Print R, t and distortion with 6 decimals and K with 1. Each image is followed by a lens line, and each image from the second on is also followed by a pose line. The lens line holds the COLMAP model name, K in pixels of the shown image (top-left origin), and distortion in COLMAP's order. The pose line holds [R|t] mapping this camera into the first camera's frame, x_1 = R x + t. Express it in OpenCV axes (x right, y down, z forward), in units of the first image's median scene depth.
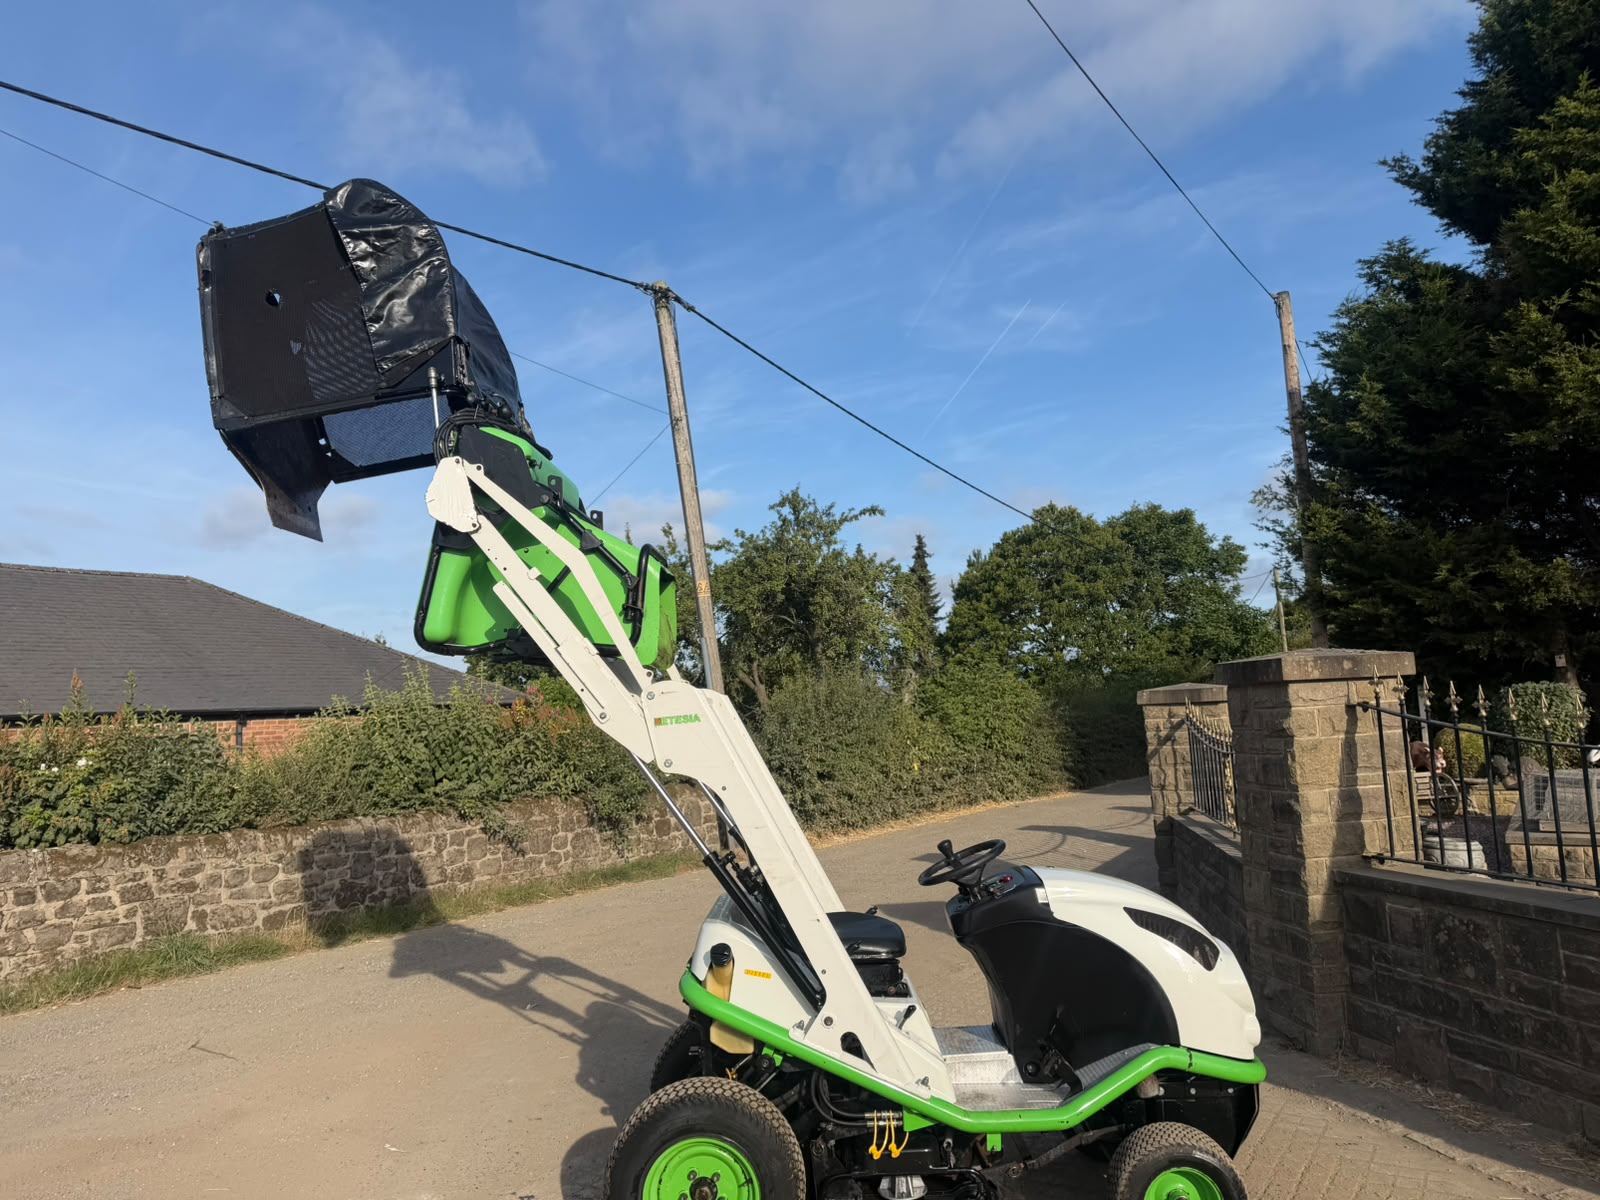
lens RADIAL K [[1120.3, 0, 793.8], [0, 1120.3, 597.4], [0, 0, 1]] dist [0.065858, -0.076506]
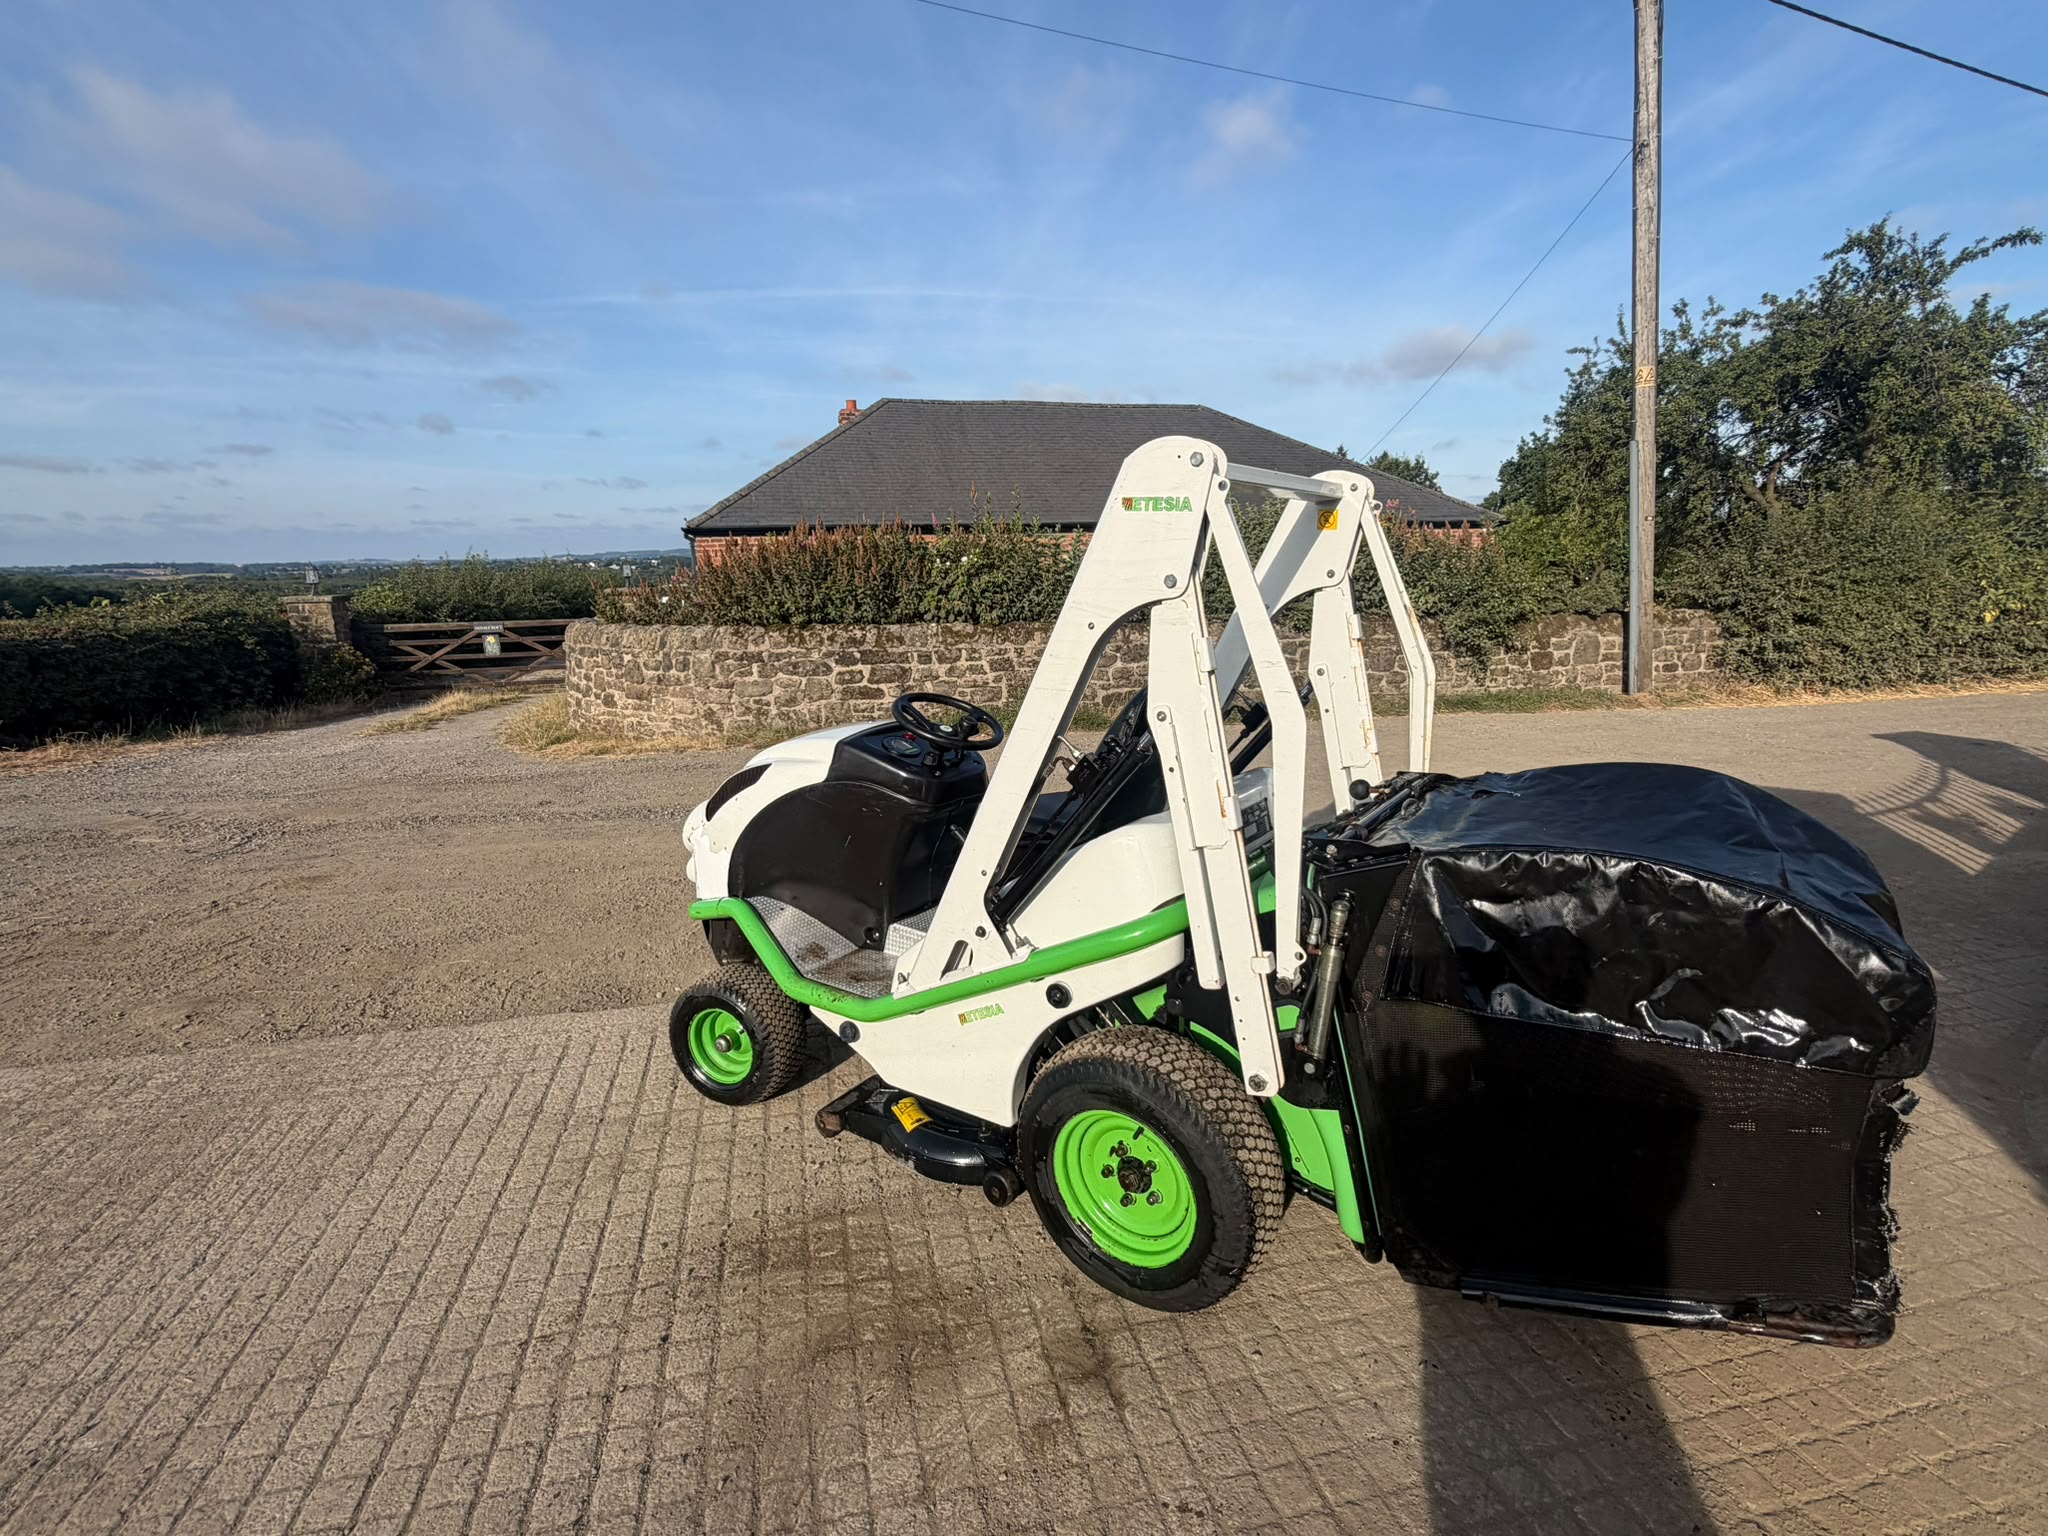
lens RADIAL K [[980.8, 0, 1027.8], [0, 980.8, 771.2], [0, 0, 1]] dist [0.002431, -0.001549]
pose [[0.733533, 0.180676, -0.655198, 0.118135], [0.049905, 0.947098, 0.317040, 0.016431], [0.677819, -0.265257, 0.685712, 0.146590]]
